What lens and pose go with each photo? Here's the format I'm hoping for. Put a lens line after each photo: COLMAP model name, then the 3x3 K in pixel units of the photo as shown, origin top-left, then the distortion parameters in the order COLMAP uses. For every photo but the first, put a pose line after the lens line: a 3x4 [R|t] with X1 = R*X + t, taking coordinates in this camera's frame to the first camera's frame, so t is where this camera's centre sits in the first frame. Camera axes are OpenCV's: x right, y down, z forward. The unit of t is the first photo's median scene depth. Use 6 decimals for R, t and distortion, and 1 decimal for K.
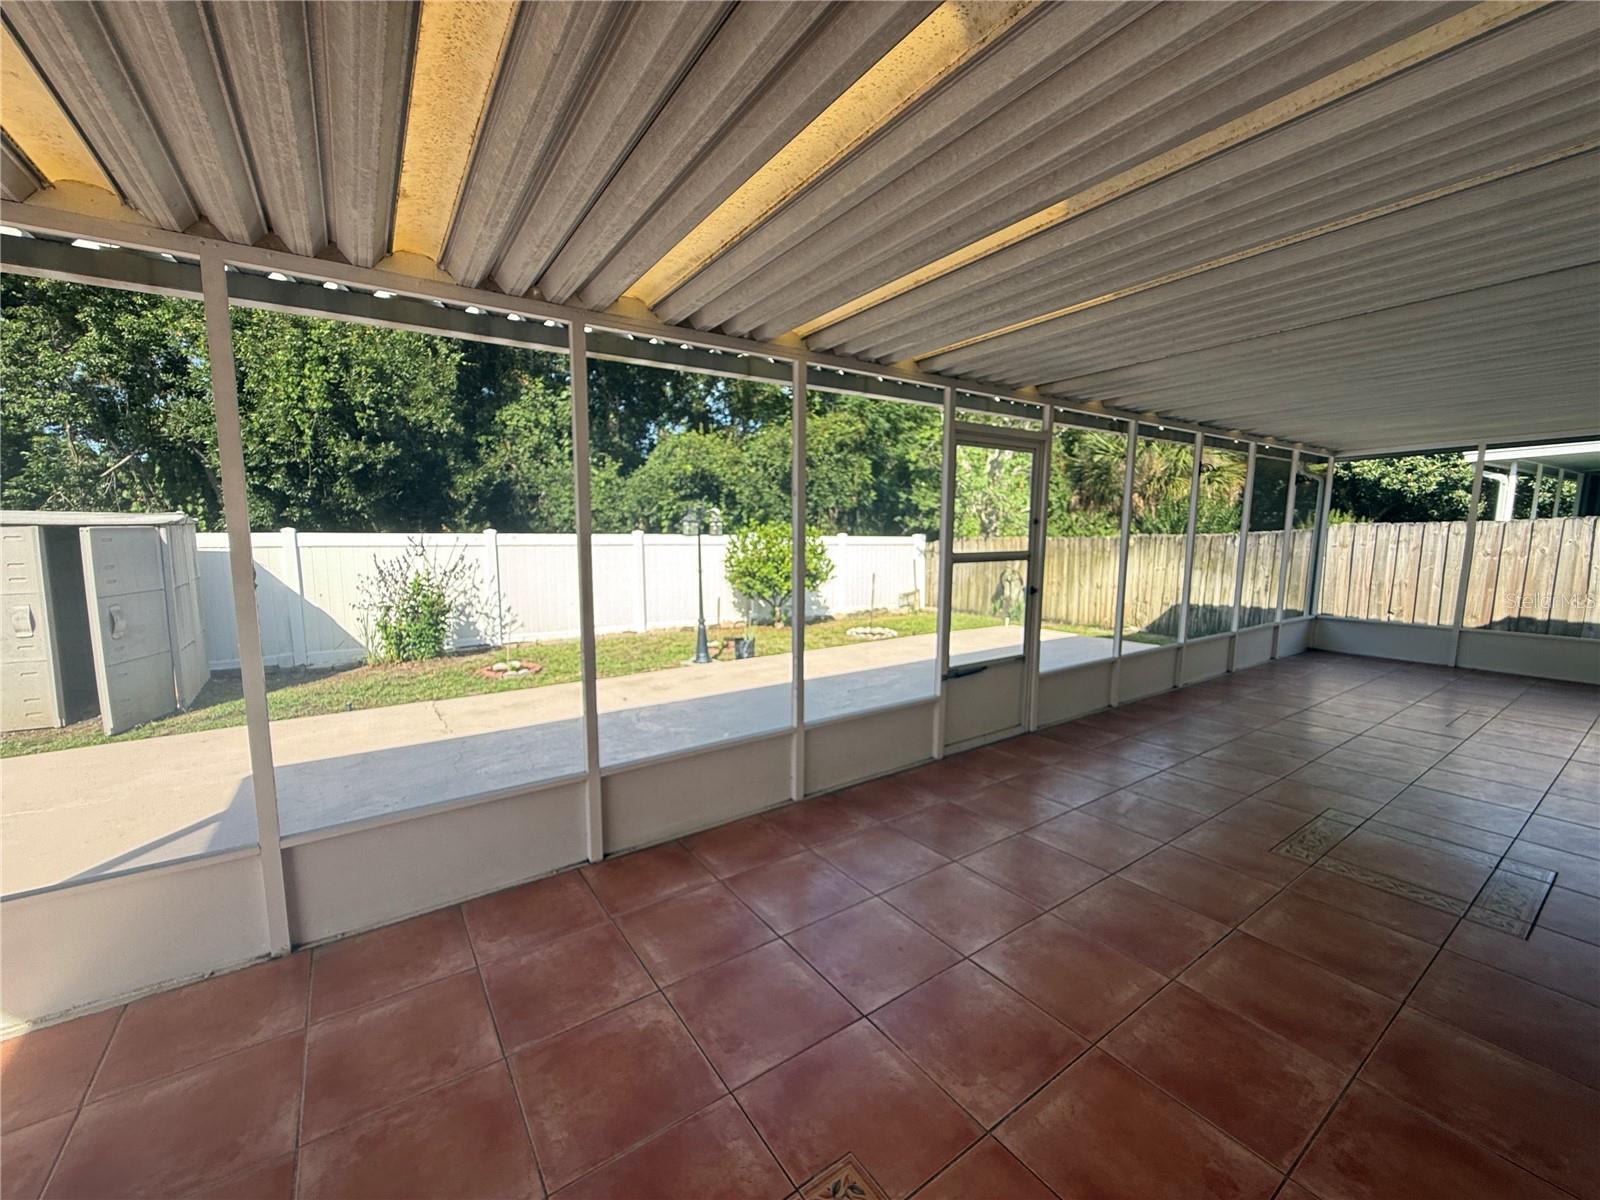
lens RADIAL K [[639.3, 0, 805.2], [0, 639.3, 606.2], [0, 0, 1]] dist [-0.001797, 0.000812]
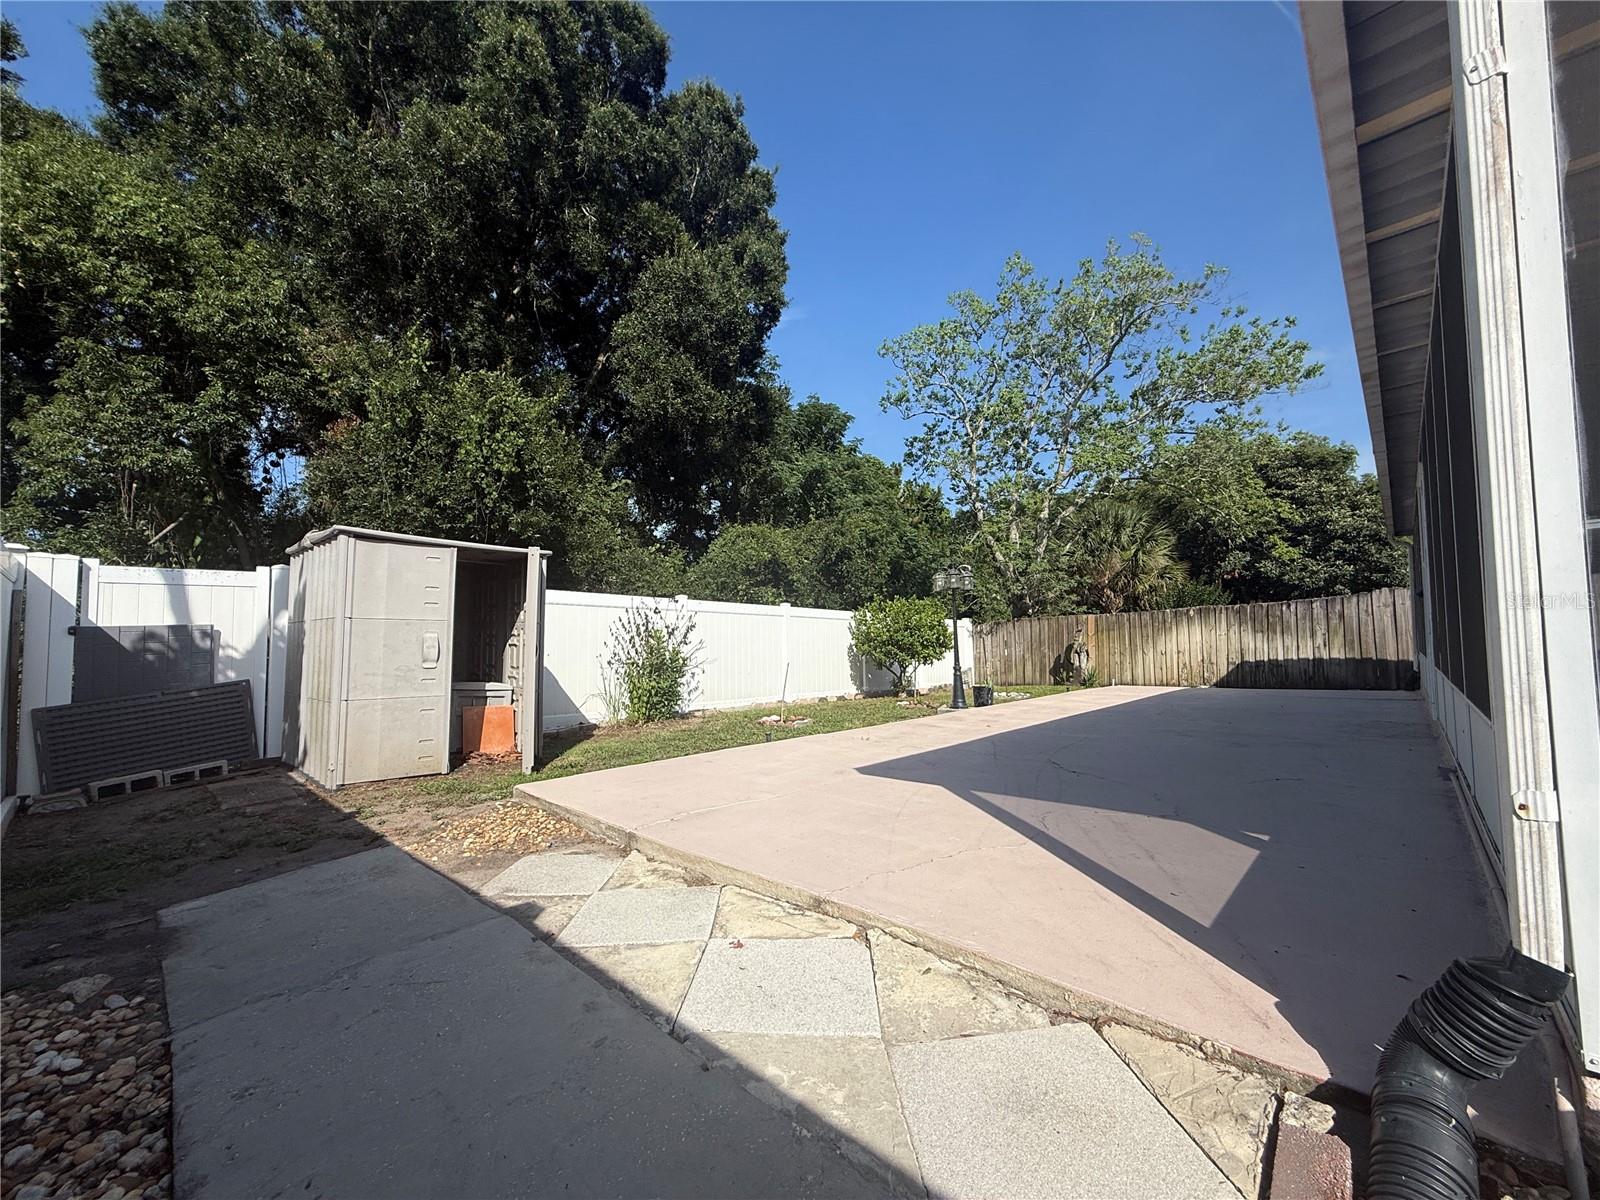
lens RADIAL K [[639.3, 0, 801.8], [0, 639.3, 601.1], [0, 0, 1]] dist [-0.001797, 0.000812]
pose [[0.978121, 0.002102, 0.208028, -0.481473], [0.037231, 0.982037, -0.184976, 0.076039], [-0.204680, 0.188674, 0.960473, 0.001729]]
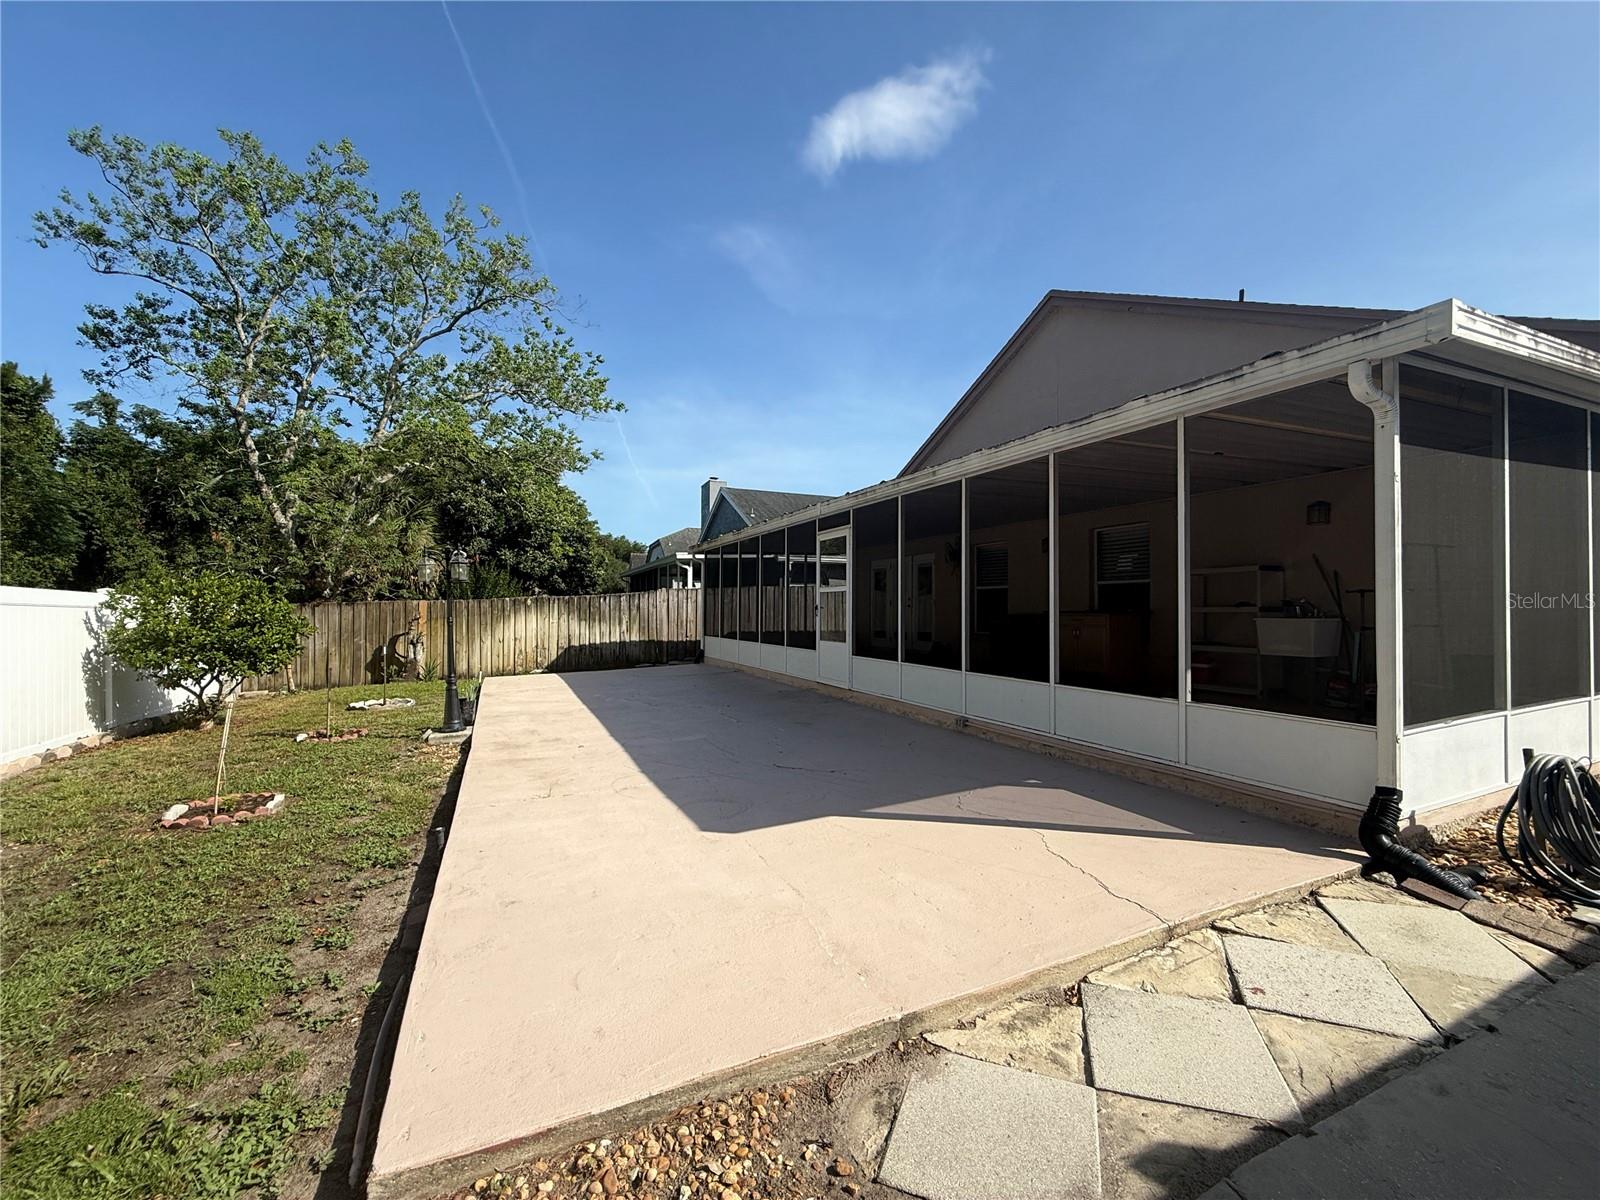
lens RADIAL K [[639.3, 0, 790.6], [0, 639.3, 601.5], [0, 0, 1]] dist [-0.001797, 0.000812]
pose [[0.171921, 0.004242, 0.985102, -0.692865], [0.131558, 0.990934, -0.027227, 0.000217], [-0.976287, 0.134279, 0.169804, 0.304036]]
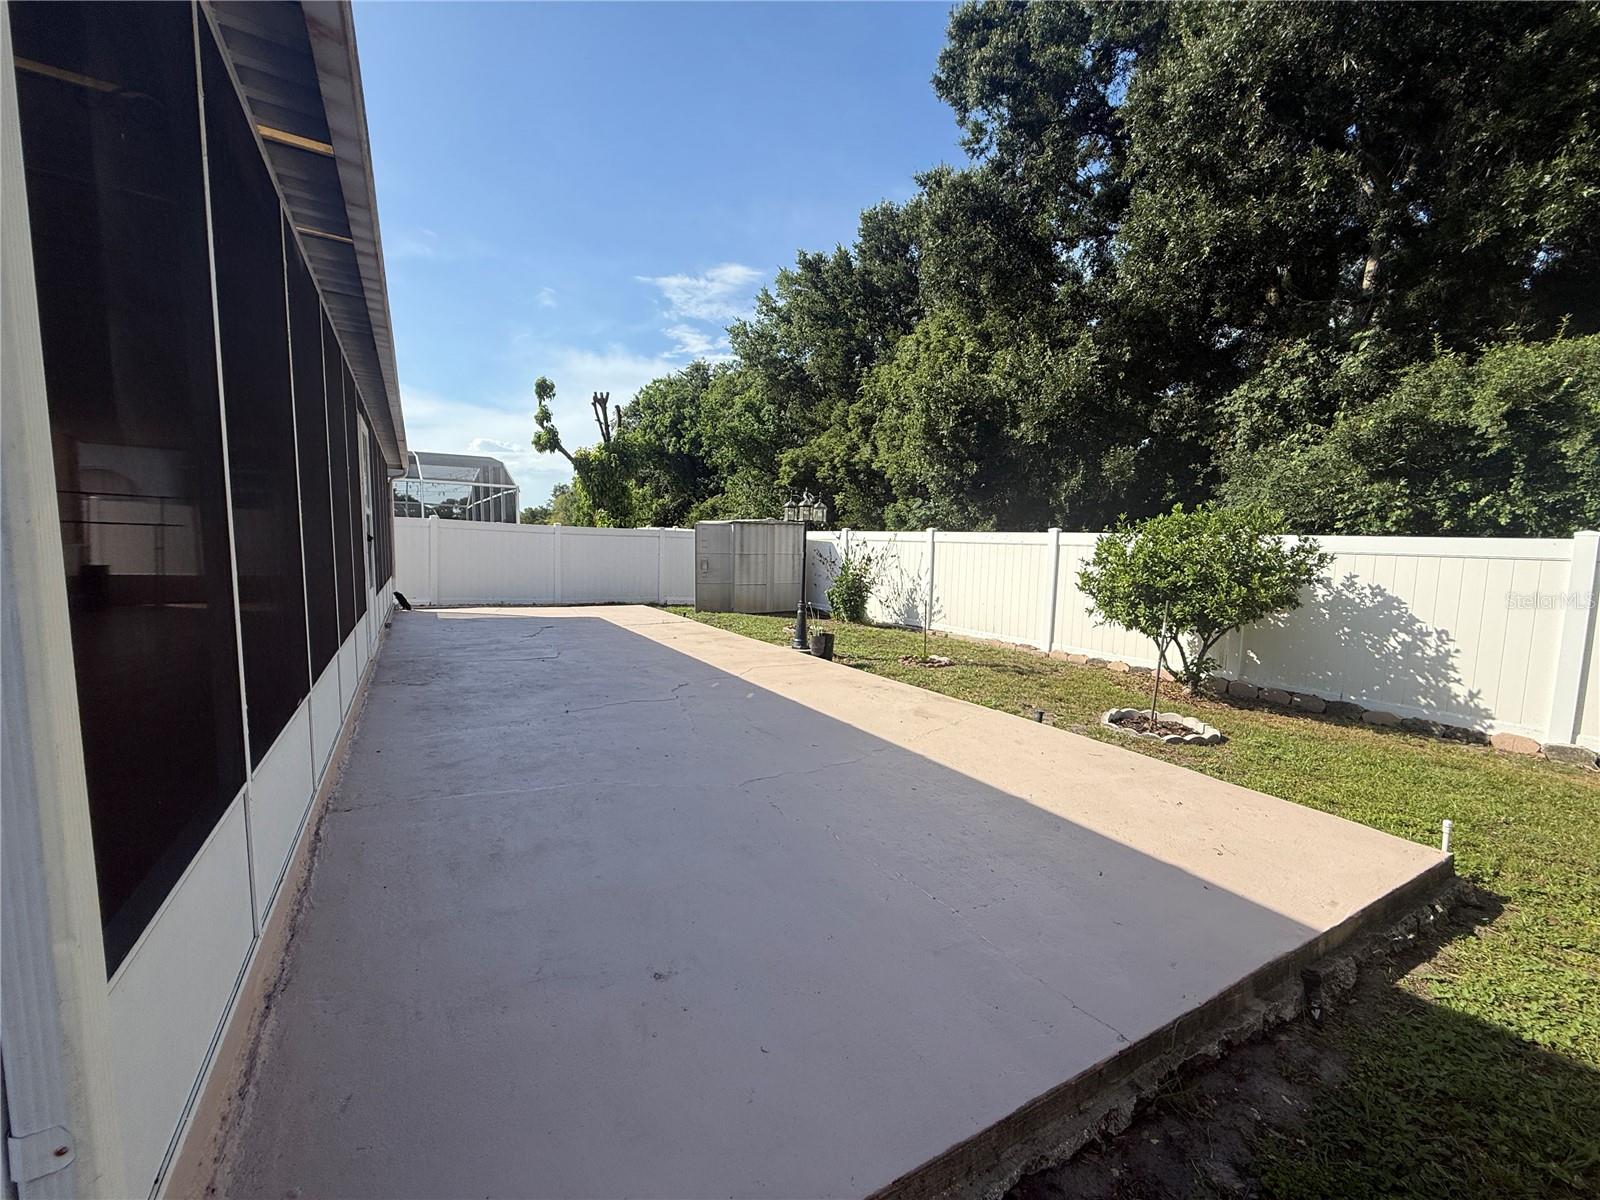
lens RADIAL K [[639.3, 0, 800.8], [0, 639.3, 610.3], [0, 0, 1]] dist [-0.001797, 0.000812]
pose [[-0.074317, 0.097131, -0.992493, 0.647235], [-0.144293, 0.983724, 0.107078, -0.059777], [0.986740, 0.151168, -0.059092, 0.815571]]
